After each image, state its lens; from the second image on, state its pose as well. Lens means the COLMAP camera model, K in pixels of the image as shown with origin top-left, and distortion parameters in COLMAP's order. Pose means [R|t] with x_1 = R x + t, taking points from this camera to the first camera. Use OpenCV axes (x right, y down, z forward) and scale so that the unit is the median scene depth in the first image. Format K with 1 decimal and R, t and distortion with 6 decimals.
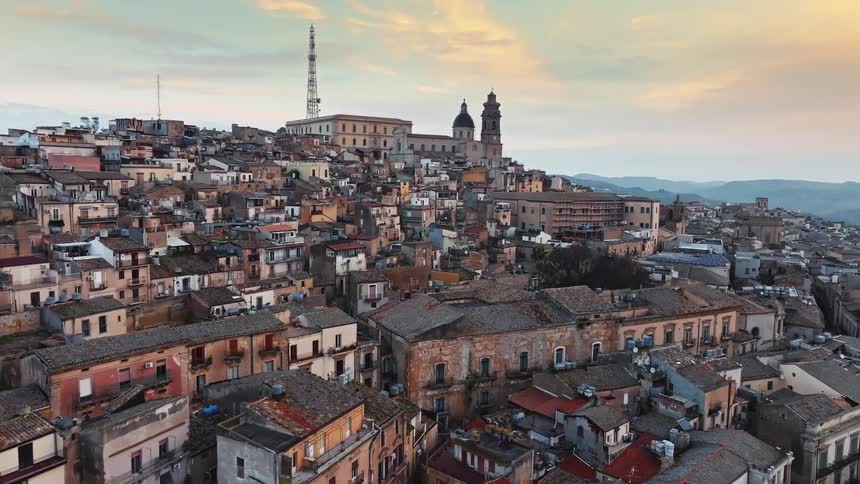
lens RADIAL K [[643.8, 0, 432.3], [0, 643.8, 239.6], [0, 0, 1]] dist [0.004951, -0.000631]
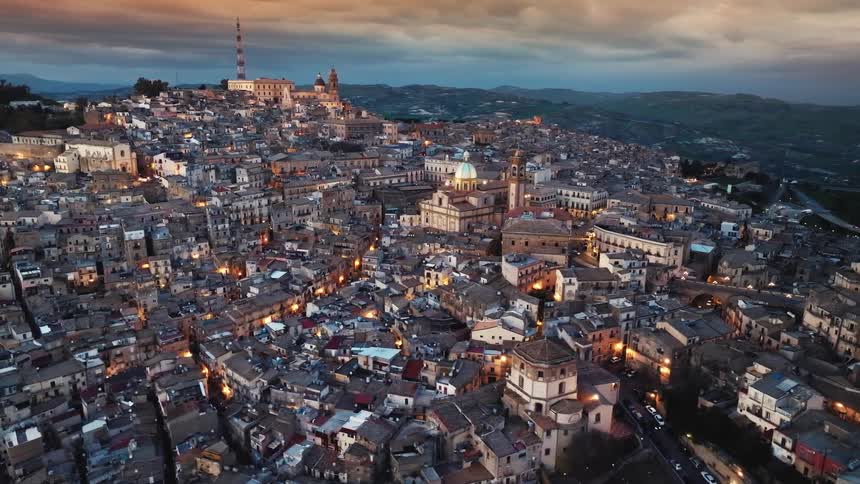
lens RADIAL K [[643.7, 0, 446.8], [0, 643.7, 241.0], [0, 0, 1]] dist [0.001510, -0.000489]
pose [[0.991986, -0.029835, 0.122772, 0.245568], [0.012619, 0.990256, 0.138688, 0.045408], [-0.125714, -0.136027, 0.982697, -1.492275]]
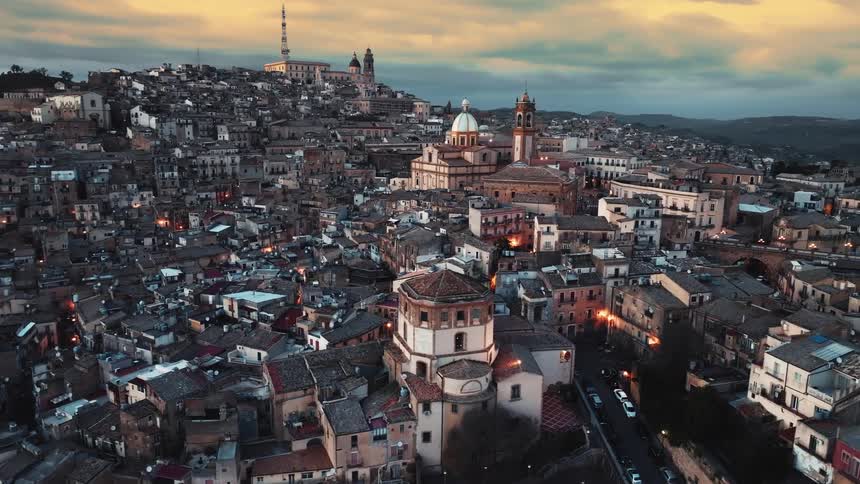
lens RADIAL K [[643.8, 0, 432.3], [0, 643.8, 239.6], [0, 0, 1]] dist [0.004951, -0.000631]
pose [[0.999116, 0.005873, -0.041617, 0.484809], [-0.002021, 0.995756, 0.092008, 0.213363], [0.041980, -0.091843, 0.994888, -1.253976]]
